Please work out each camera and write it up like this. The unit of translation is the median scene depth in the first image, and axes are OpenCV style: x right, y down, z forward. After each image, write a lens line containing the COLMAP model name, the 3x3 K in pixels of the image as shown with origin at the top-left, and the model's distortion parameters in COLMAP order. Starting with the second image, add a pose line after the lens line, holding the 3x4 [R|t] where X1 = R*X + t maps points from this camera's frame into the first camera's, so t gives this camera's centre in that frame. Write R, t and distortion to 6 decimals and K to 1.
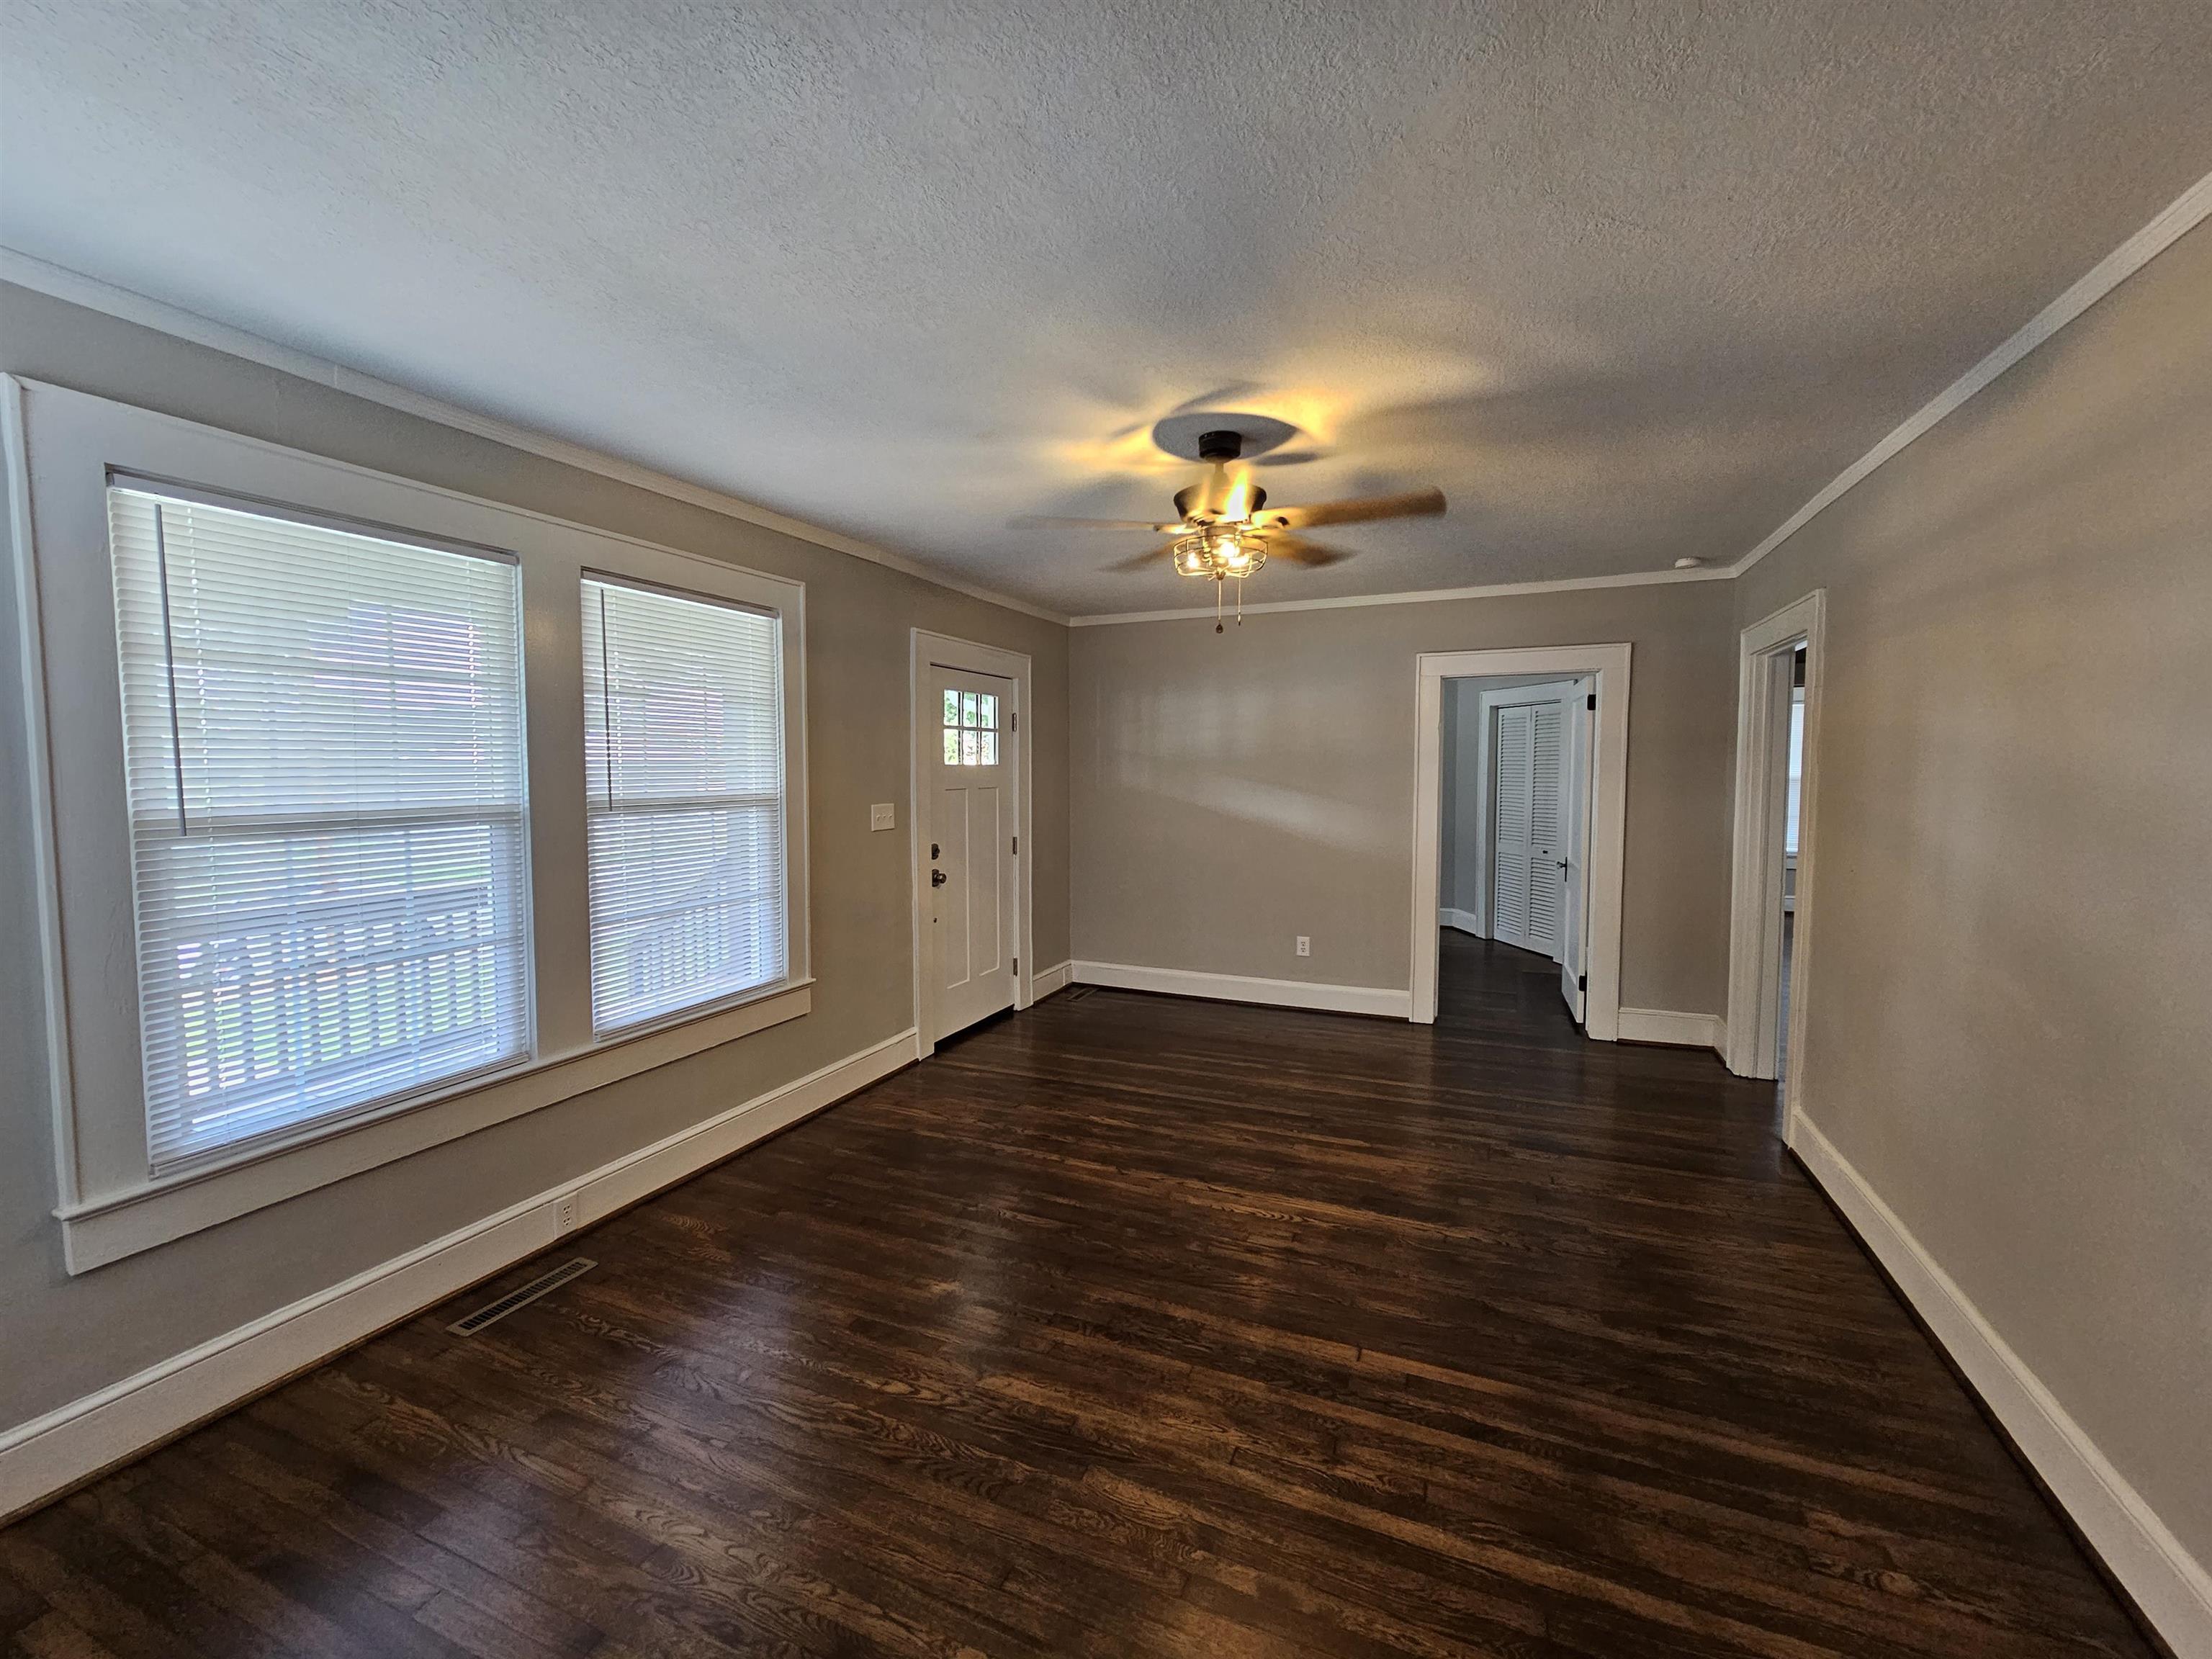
lens RADIAL K [[895.6, 0, 1112.9], [0, 895.6, 826.1], [0, 0, 1]] dist [0.000136, -0.000097]
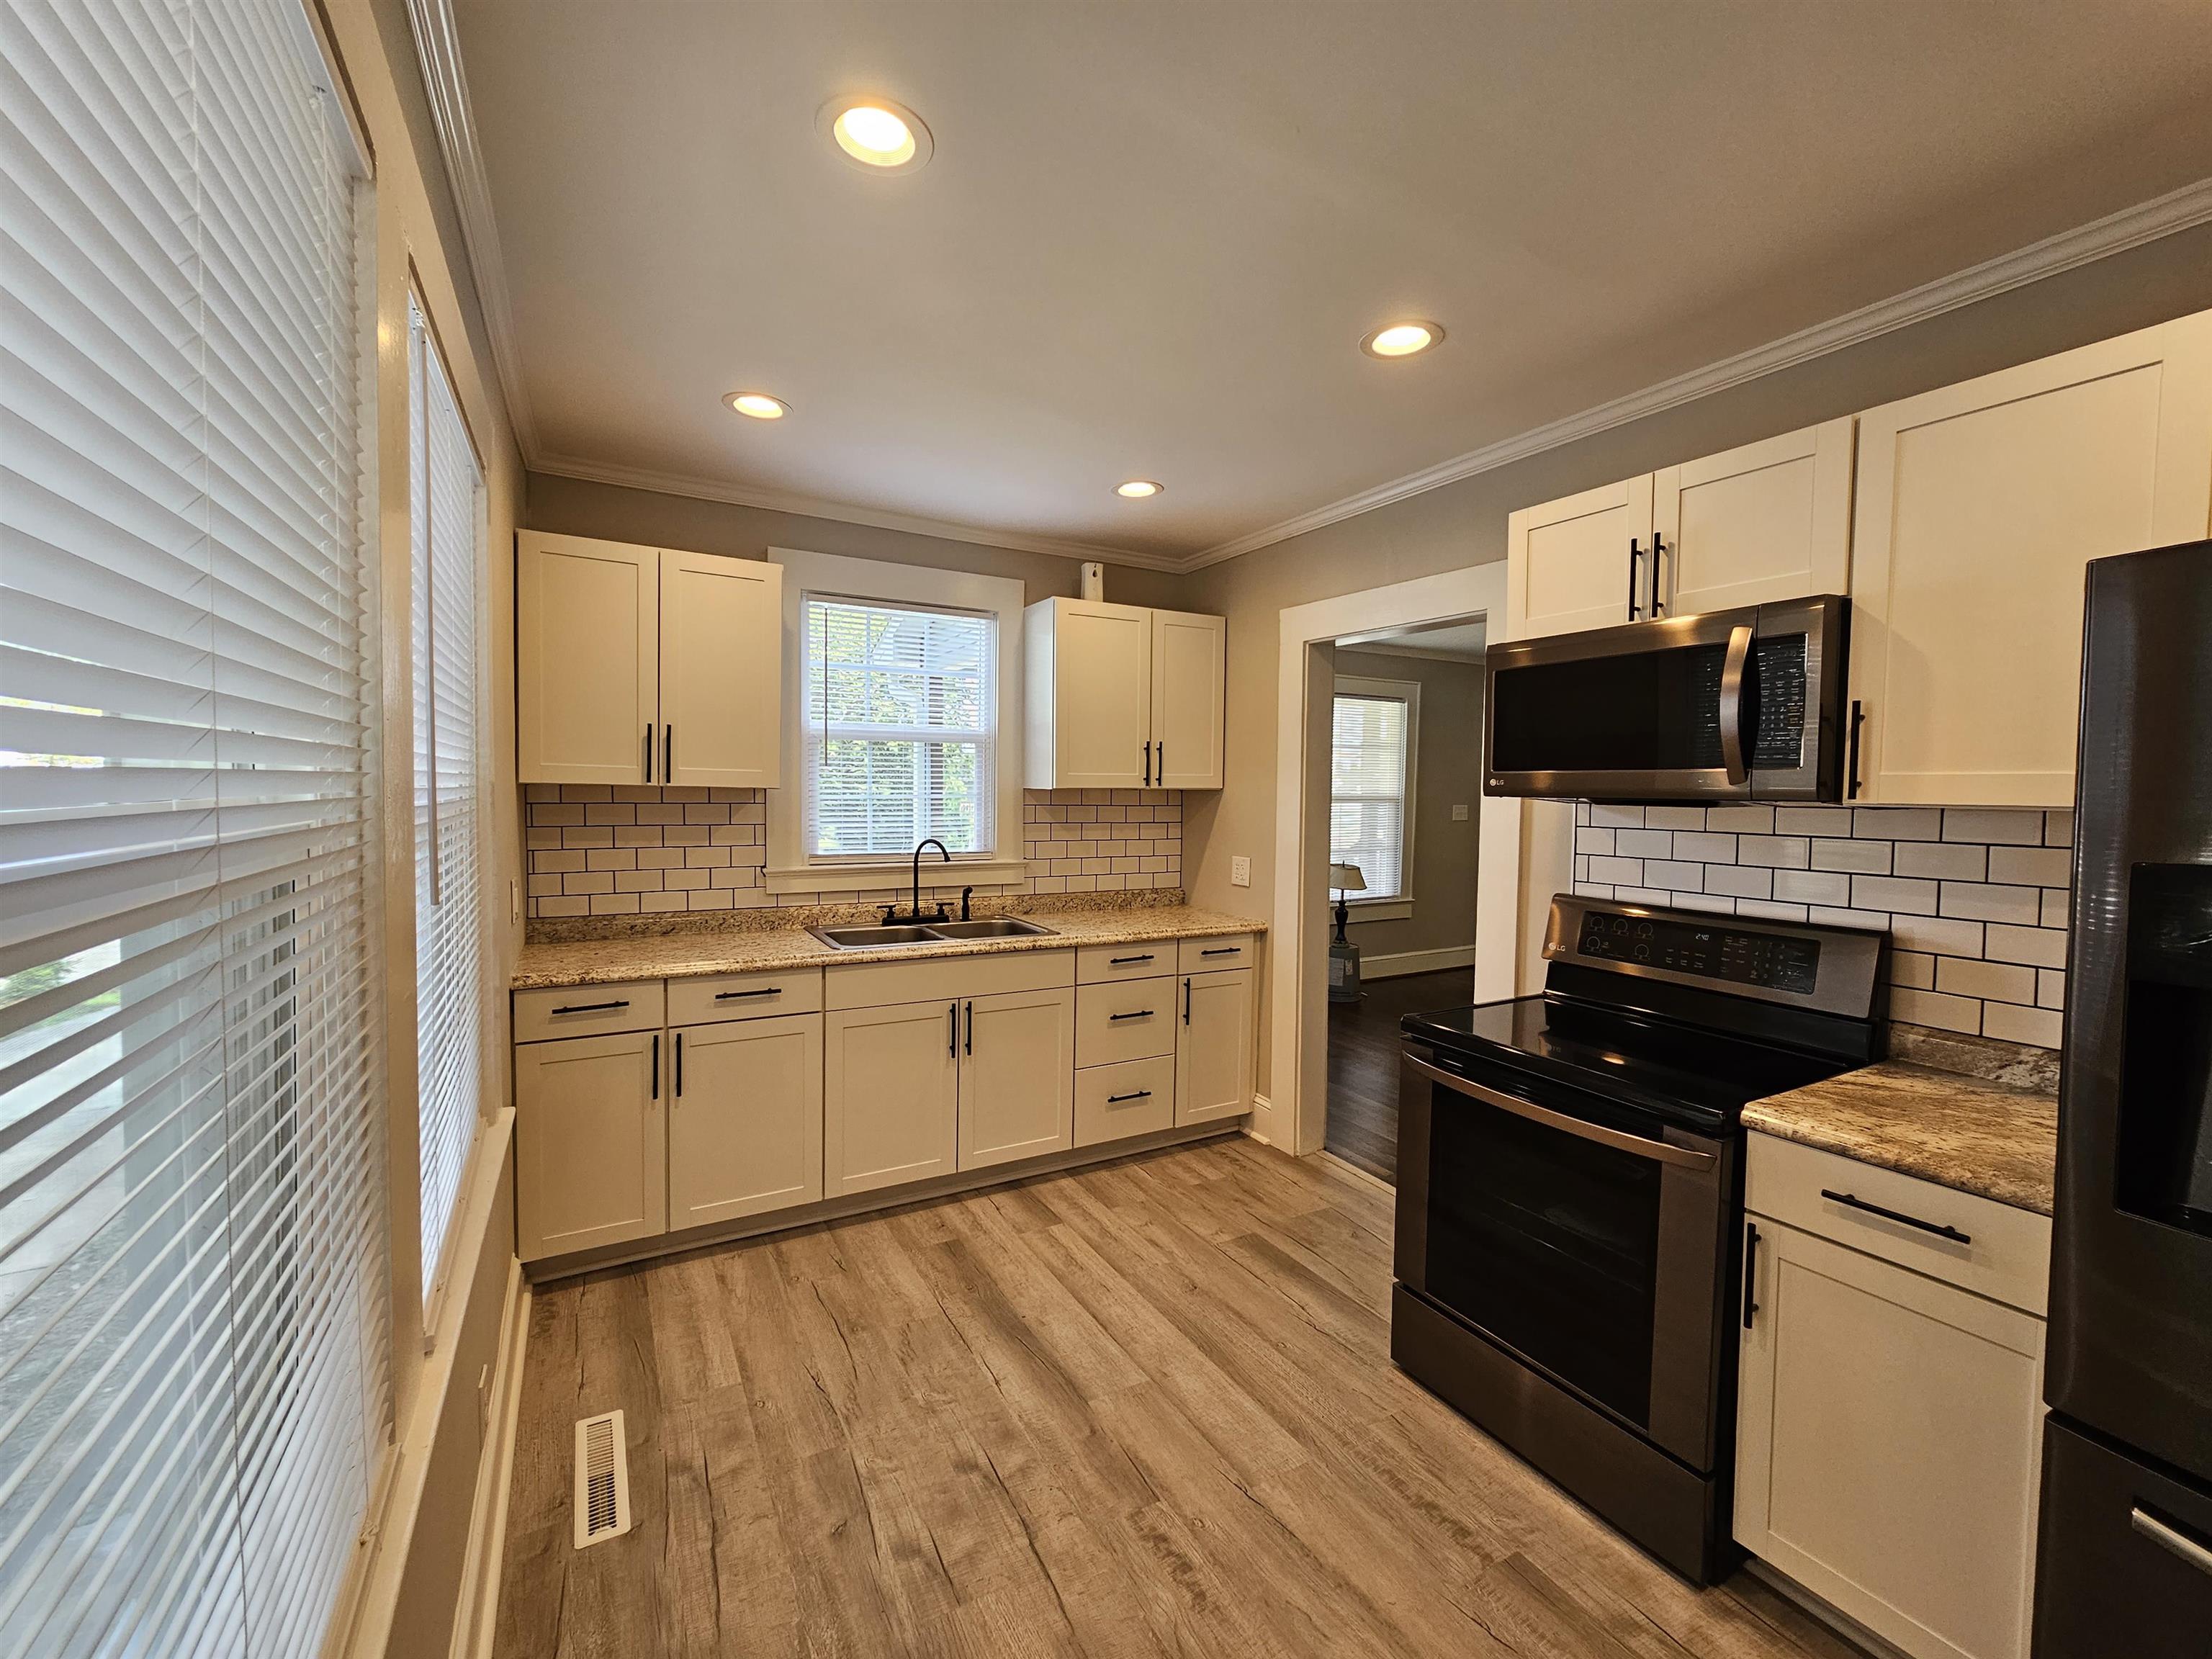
lens RADIAL K [[895.6, 0, 1110.2], [0, 895.6, 826.3], [0, 0, 1]] dist [0.000136, -0.000097]
pose [[0.802325, 0.042318, -0.595385, 0.160963], [-0.055585, 0.998446, -0.003938, 0.041409], [0.594294, 0.036254, 0.803431, -0.540478]]
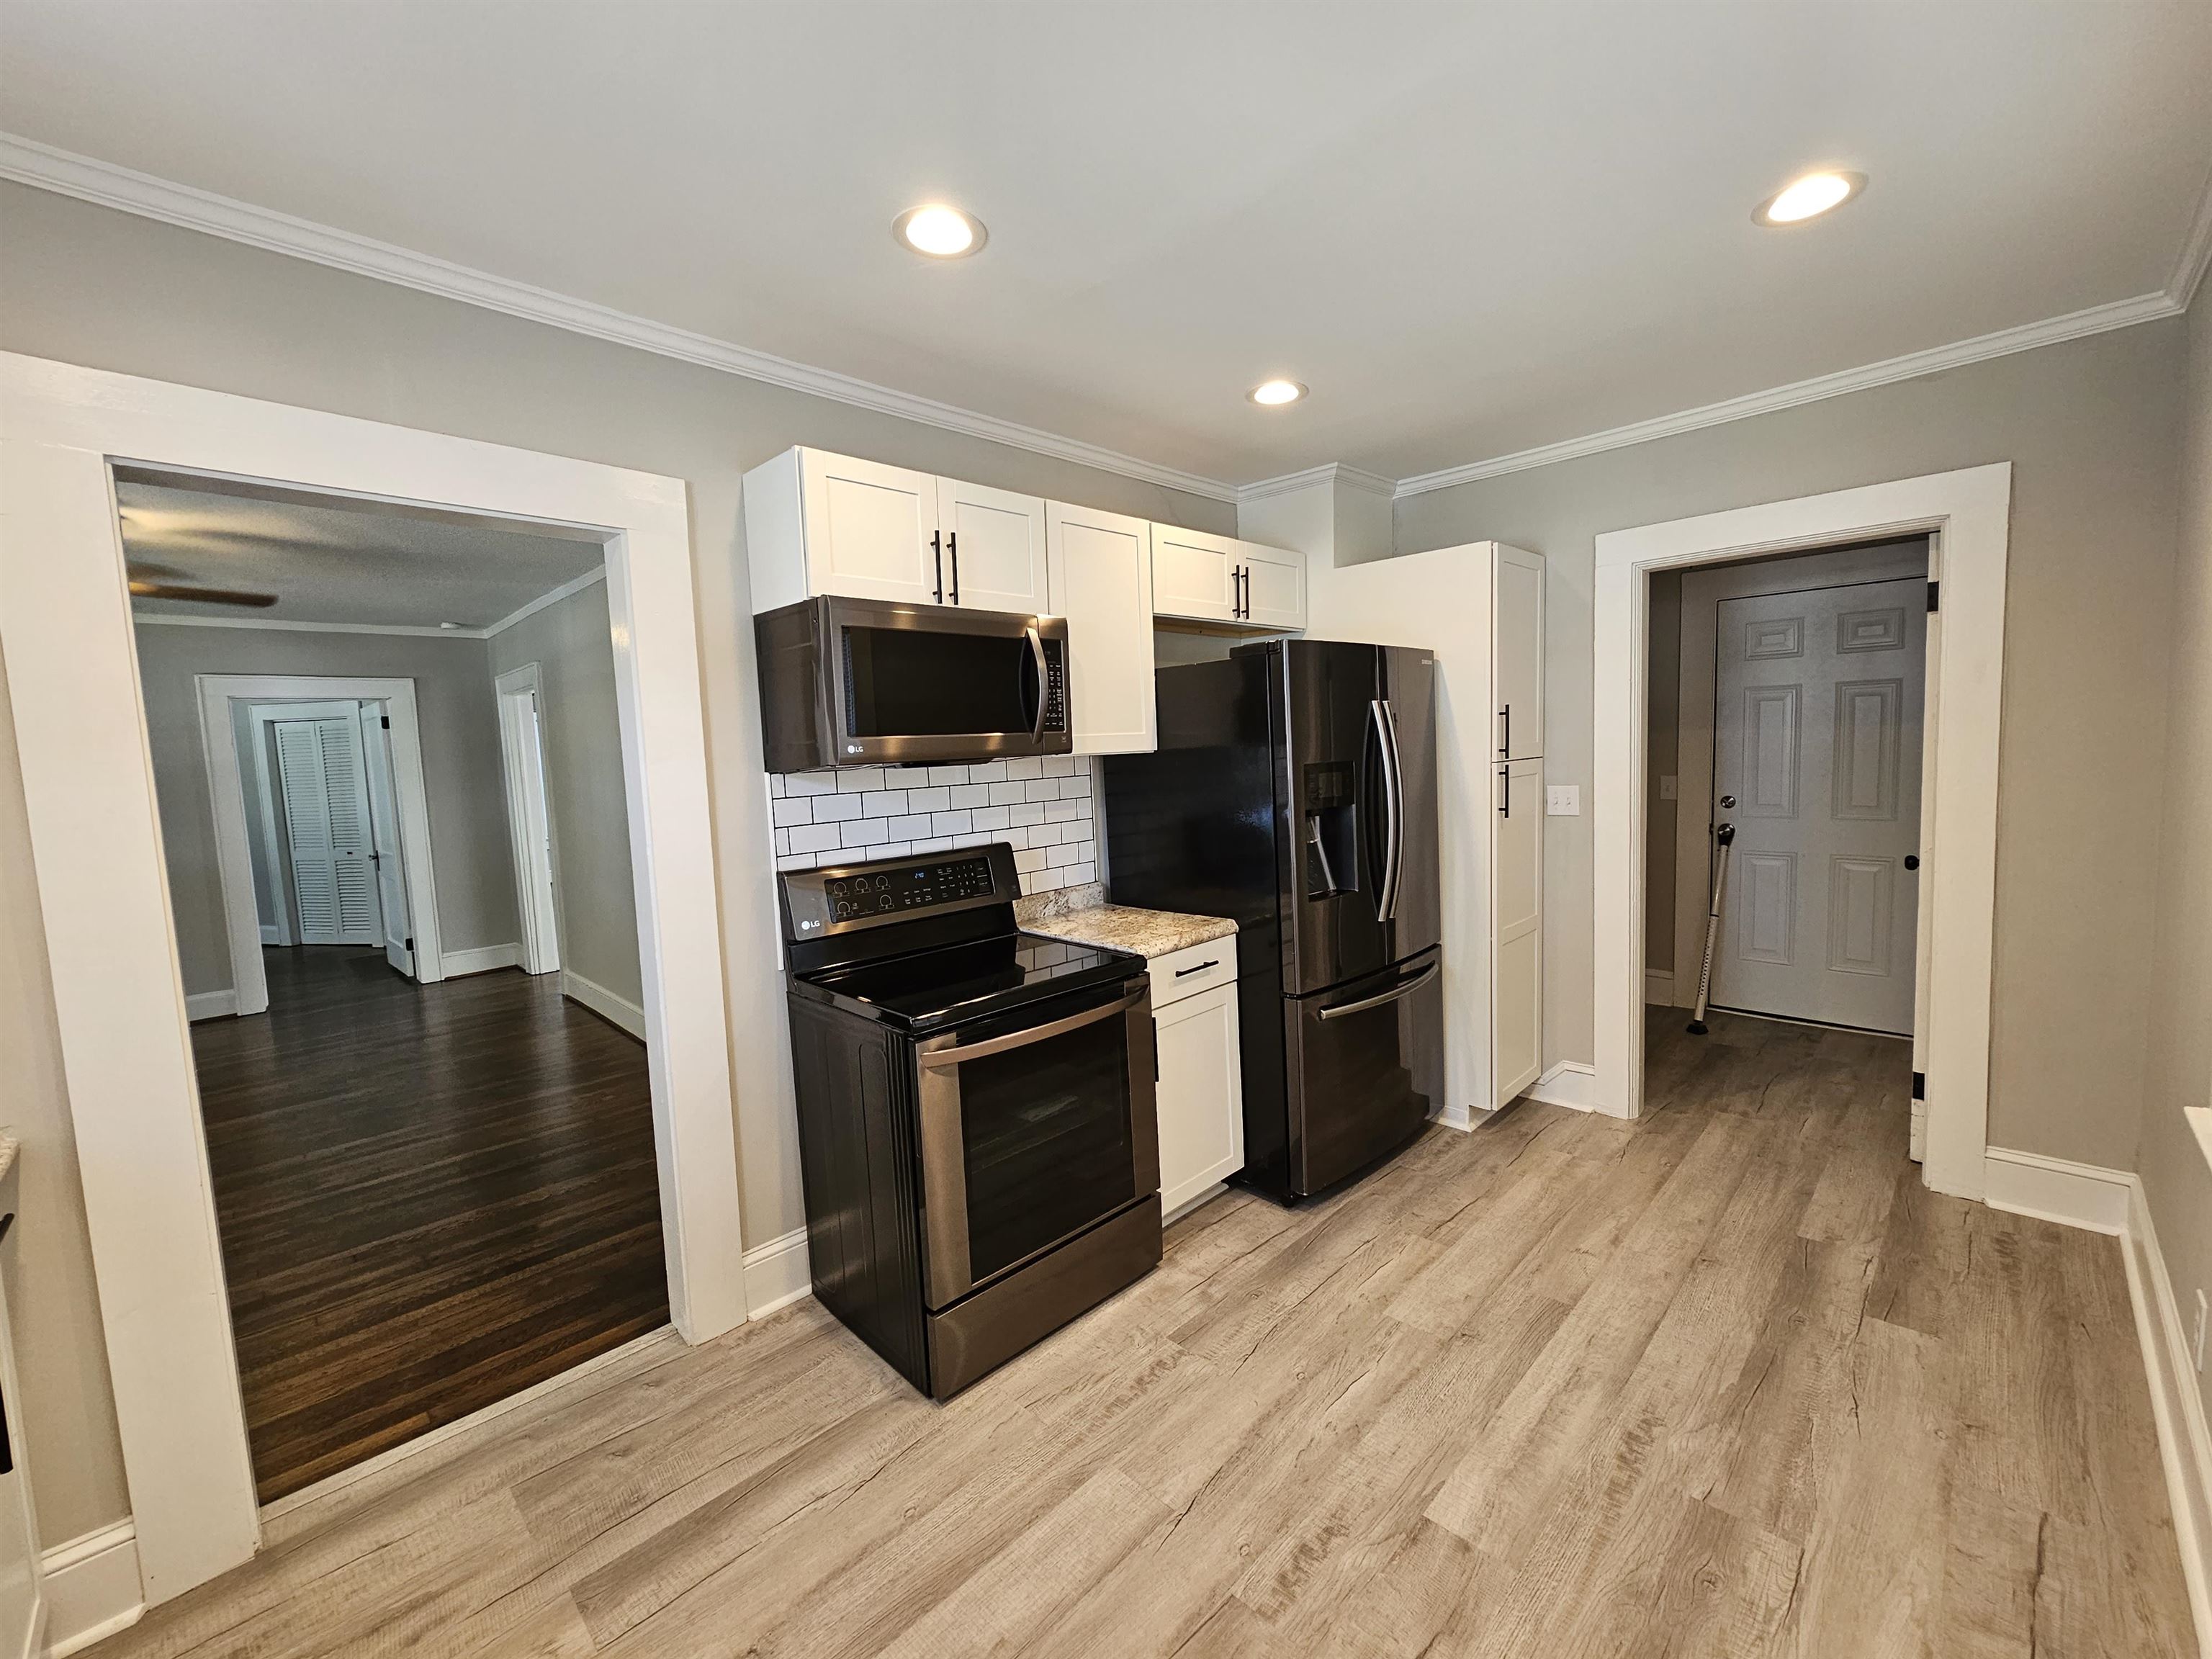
lens RADIAL K [[895.6, 0, 1112.2], [0, 895.6, 828.1], [0, 0, 1]] dist [0.000136, -0.000097]
pose [[0.370817, -0.093534, 0.923984, -0.229063], [0.100488, 0.993115, 0.060204, 0.031535], [-0.923253, 0.070525, 0.377664, -0.356399]]
